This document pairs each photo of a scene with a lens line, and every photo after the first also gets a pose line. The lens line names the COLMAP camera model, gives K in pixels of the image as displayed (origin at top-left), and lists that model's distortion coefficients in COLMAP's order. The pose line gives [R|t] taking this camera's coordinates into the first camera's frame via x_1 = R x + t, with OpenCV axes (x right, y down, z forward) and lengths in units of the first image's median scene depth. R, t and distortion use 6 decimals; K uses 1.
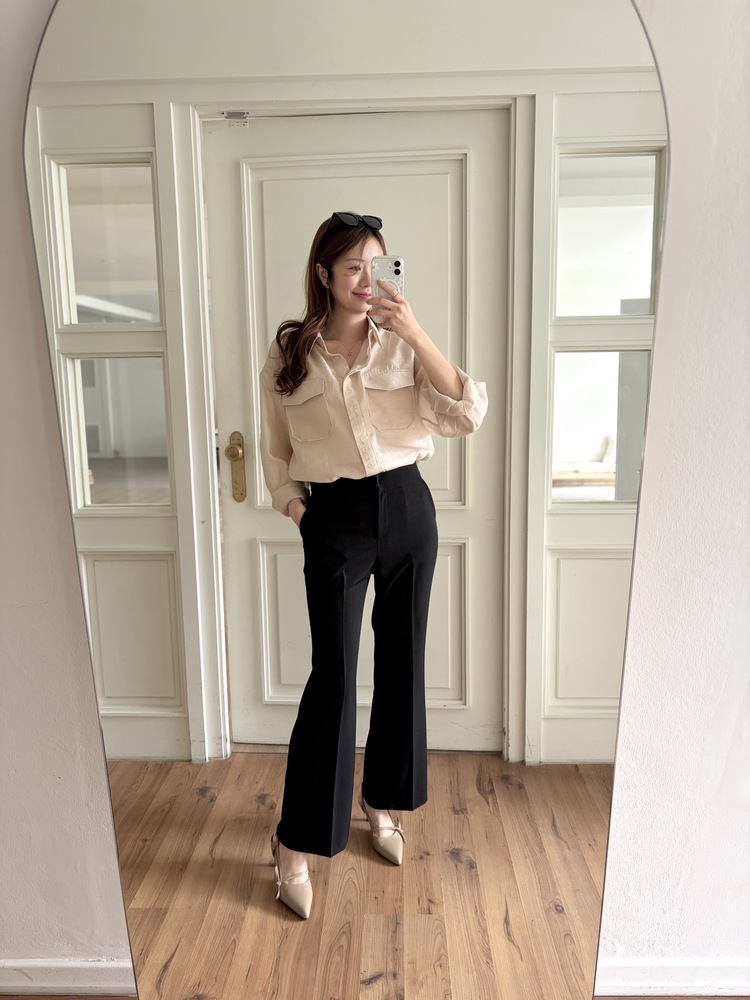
lens RADIAL K [[753.0, 0, 383.6], [0, 753.0, 491.3], [0, 0, 1]] dist [0.012779, -0.001928]
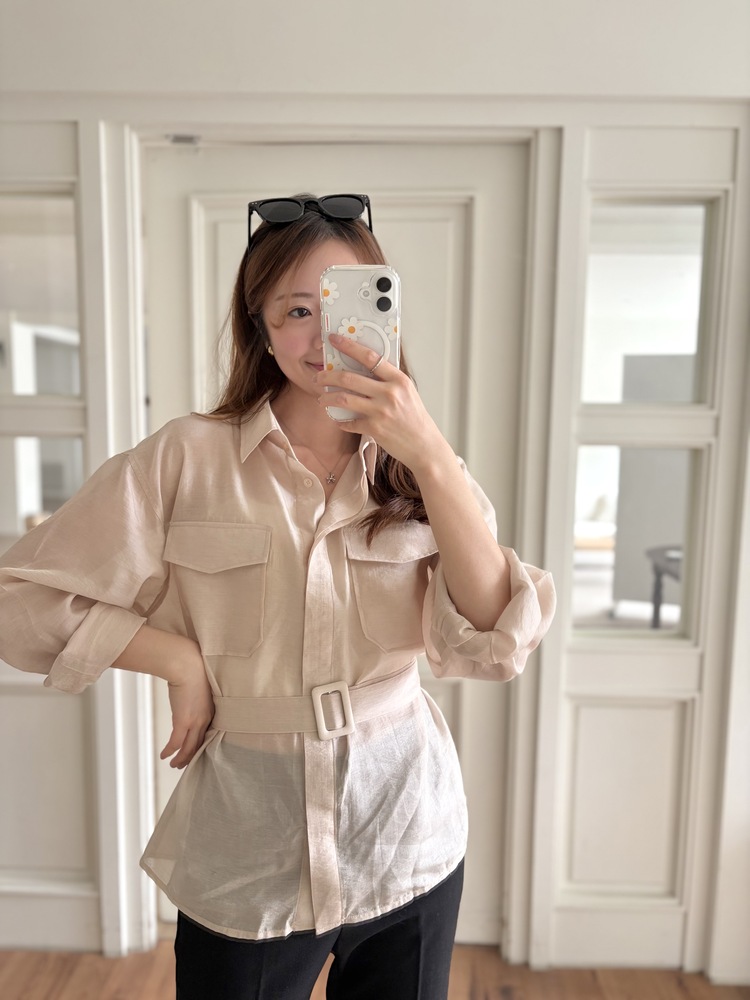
lens RADIAL K [[751.1, 0, 379.0], [0, 751.1, 500.0], [0, 0, 1]] dist [0.045327, -0.063391]
pose [[0.999525, 0.025825, 0.016817, 0.004797], [-0.025386, 0.999344, -0.025828, -0.102462], [-0.017473, 0.025389, 0.999525, 0.208495]]
